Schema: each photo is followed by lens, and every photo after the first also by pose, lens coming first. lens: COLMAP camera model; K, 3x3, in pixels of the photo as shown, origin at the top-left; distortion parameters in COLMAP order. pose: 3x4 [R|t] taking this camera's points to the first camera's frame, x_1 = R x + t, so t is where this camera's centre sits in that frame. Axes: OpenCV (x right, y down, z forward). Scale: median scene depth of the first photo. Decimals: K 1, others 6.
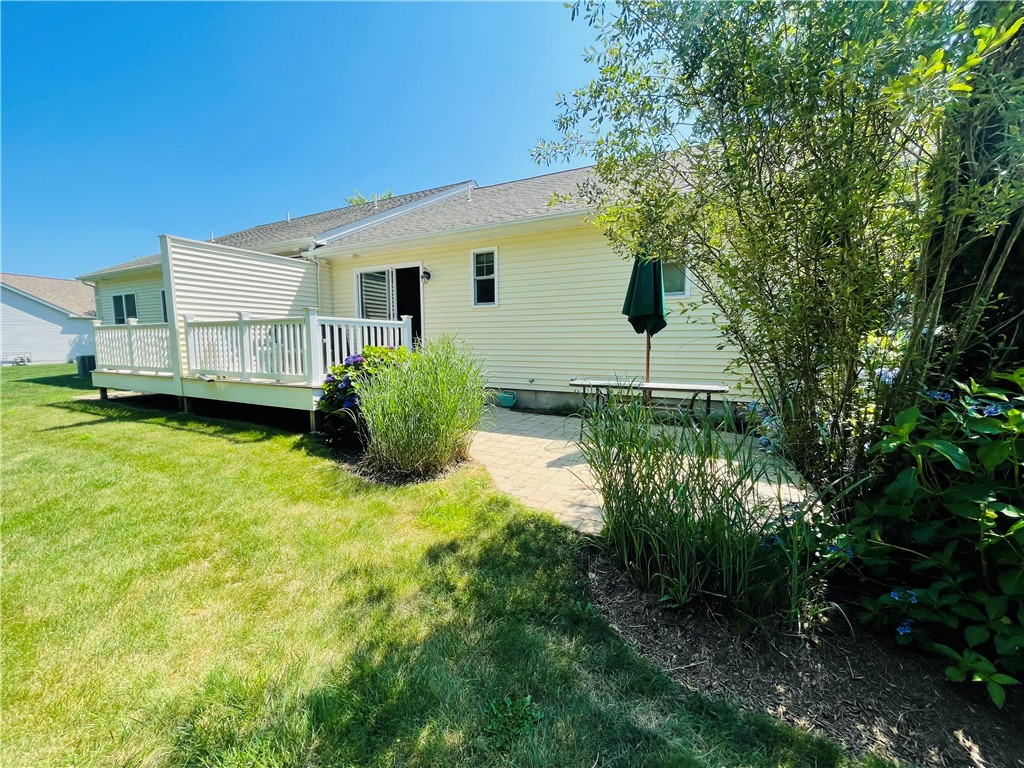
lens RADIAL K [[415.1, 0, 512.0], [0, 415.1, 384.0], [0, 0, 1]] dist [-0.002212, -0.000553]
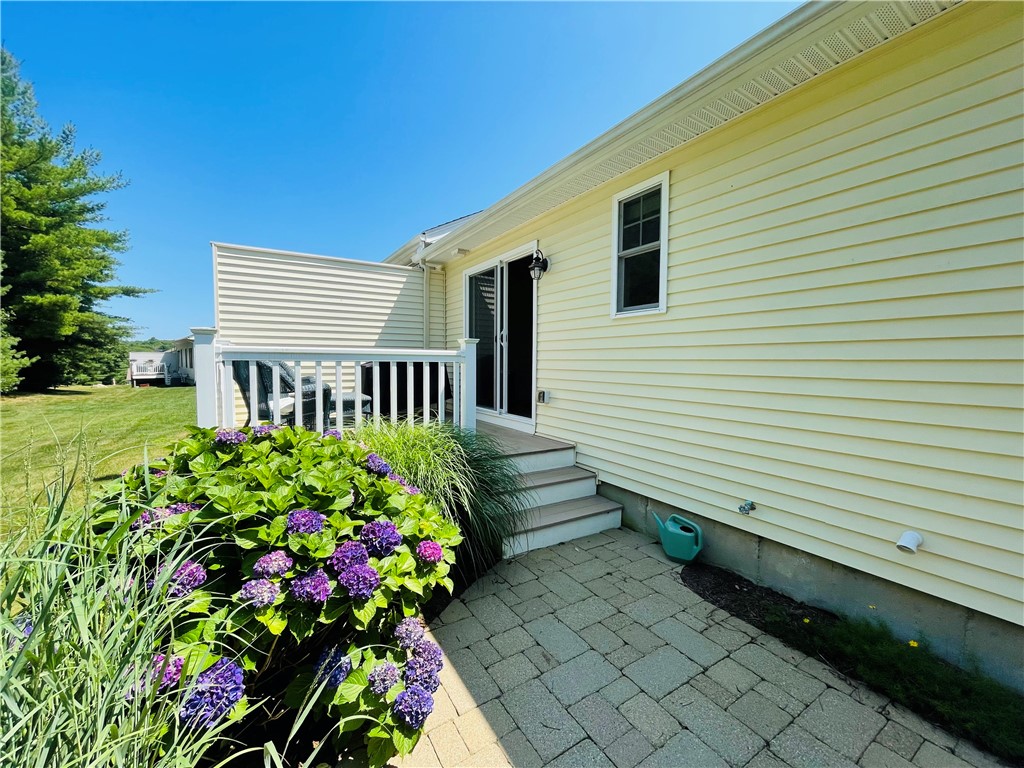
lens RADIAL K [[415.1, 0, 512.0], [0, 415.1, 384.0], [0, 0, 1]] dist [-0.002212, -0.000553]
pose [[0.861175, 0.034650, -0.507127, 0.047865], [-0.059215, 0.997720, -0.032385, -0.088563], [0.504848, 0.057919, 0.861263, 0.546989]]
